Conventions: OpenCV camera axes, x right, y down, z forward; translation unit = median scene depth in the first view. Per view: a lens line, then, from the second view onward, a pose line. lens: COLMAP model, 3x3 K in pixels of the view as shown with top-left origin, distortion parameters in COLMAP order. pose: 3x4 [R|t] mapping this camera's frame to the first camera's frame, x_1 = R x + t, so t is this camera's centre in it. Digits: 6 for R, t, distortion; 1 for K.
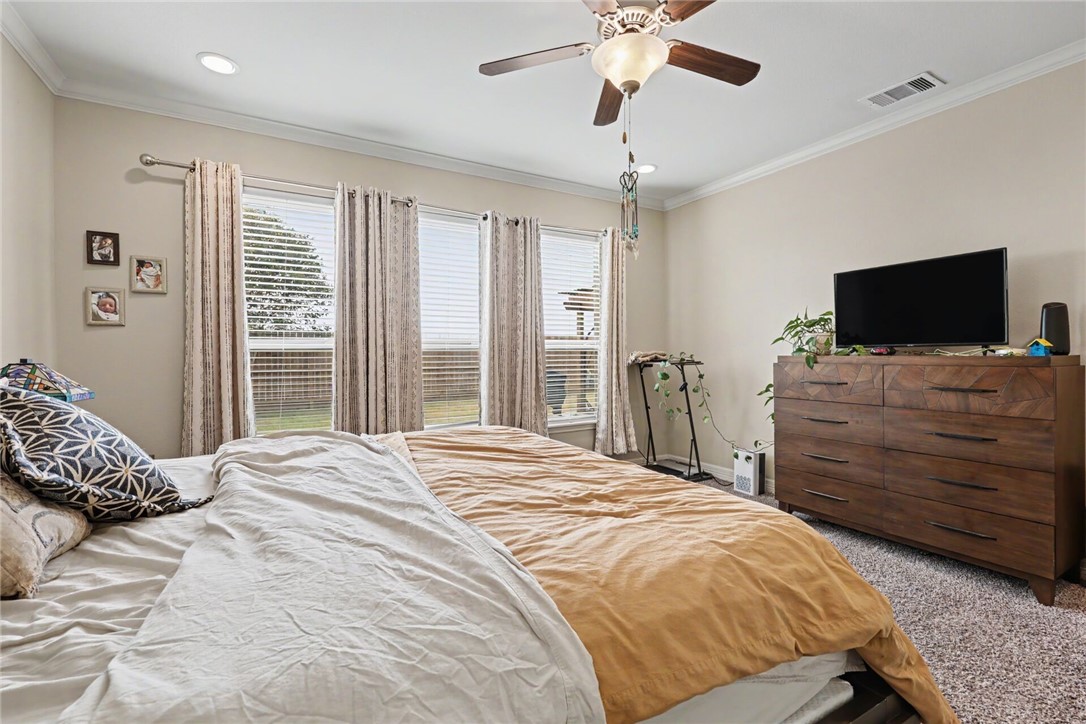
lens RADIAL K [[490.0, 0, 545.9], [0, 490.0, 364.9], [0, 0, 1]] dist [0.015270, -0.000160]
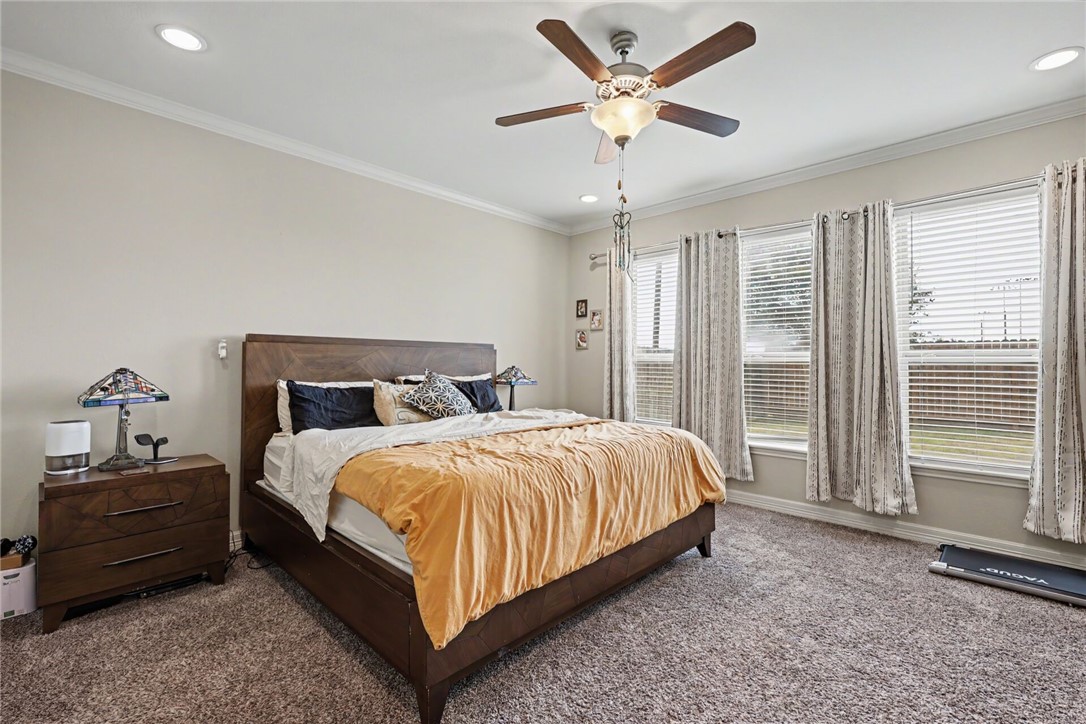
lens RADIAL K [[490.0, 0, 547.7], [0, 490.0, 359.9], [0, 0, 1]] dist [0.015270, -0.000160]
pose [[0.286715, -0.001980, -0.958014, 0.724858], [-0.032163, 0.999414, -0.011691, -0.011129], [0.957476, 0.034165, 0.286483, 0.293812]]
